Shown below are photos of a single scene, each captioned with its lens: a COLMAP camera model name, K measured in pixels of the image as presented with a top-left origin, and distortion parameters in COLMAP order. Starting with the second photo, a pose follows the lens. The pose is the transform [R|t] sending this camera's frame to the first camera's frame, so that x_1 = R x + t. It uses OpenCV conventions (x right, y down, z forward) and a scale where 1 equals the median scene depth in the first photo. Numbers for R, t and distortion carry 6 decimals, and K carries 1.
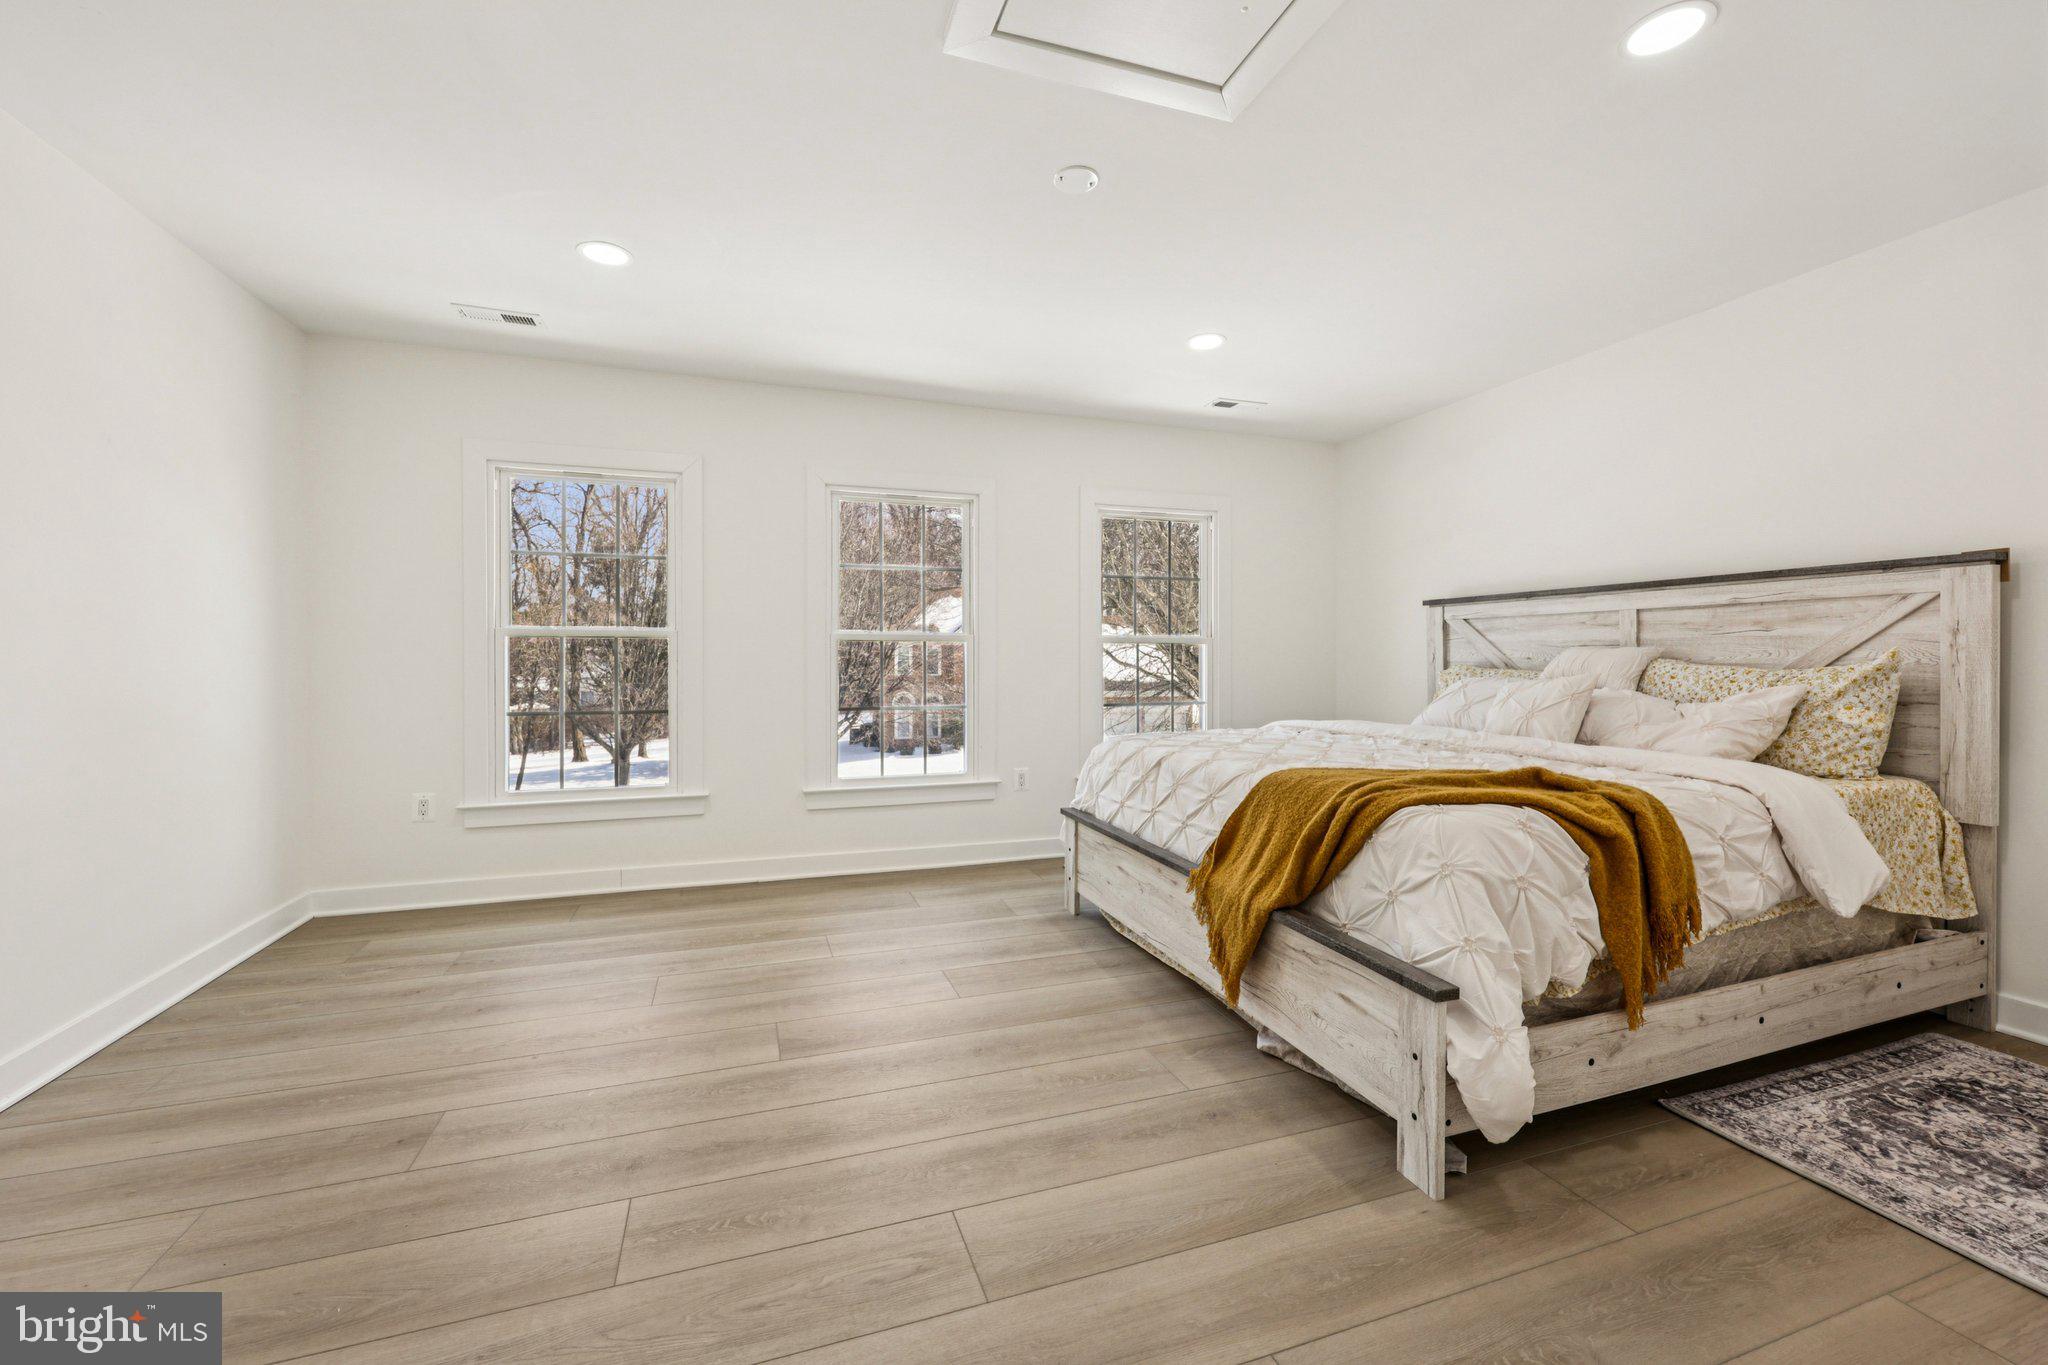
lens RADIAL K [[833.6, 0, 1031.6], [0, 833.6, 678.0], [0, 0, 1]] dist [0.000075, -0.000091]
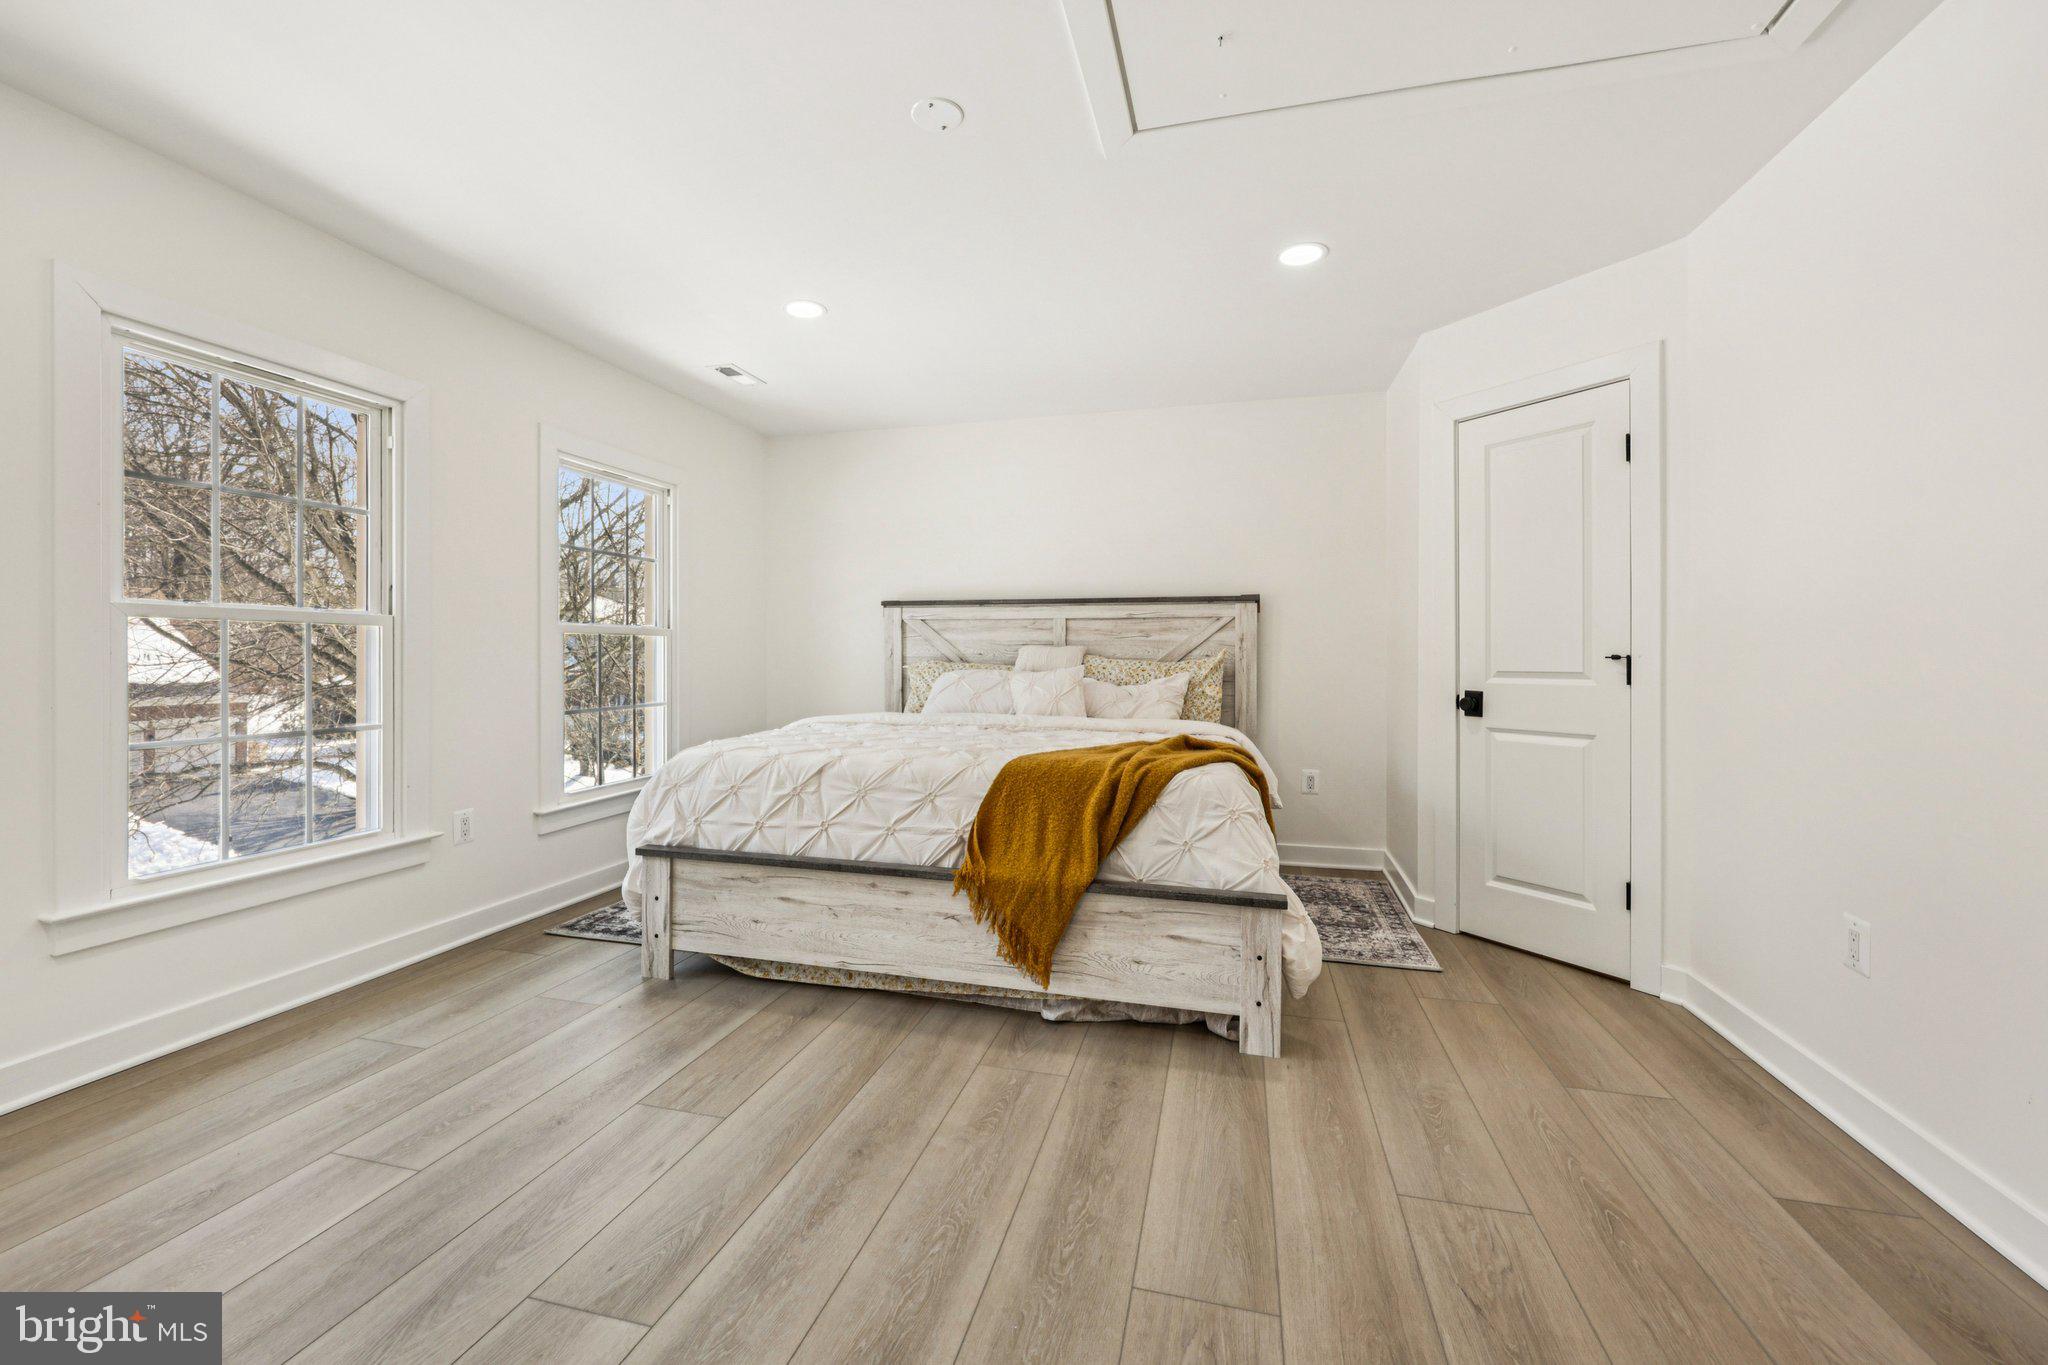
lens RADIAL K [[833.6, 0, 1028.0], [0, 833.6, 667.3], [0, 0, 1]] dist [0.000075, -0.000091]
pose [[0.554838, -0.011027, 0.831885, -0.554101], [0.015598, 0.999874, 0.002851, -0.009325], [-0.831812, 0.011394, 0.554940, 0.377885]]
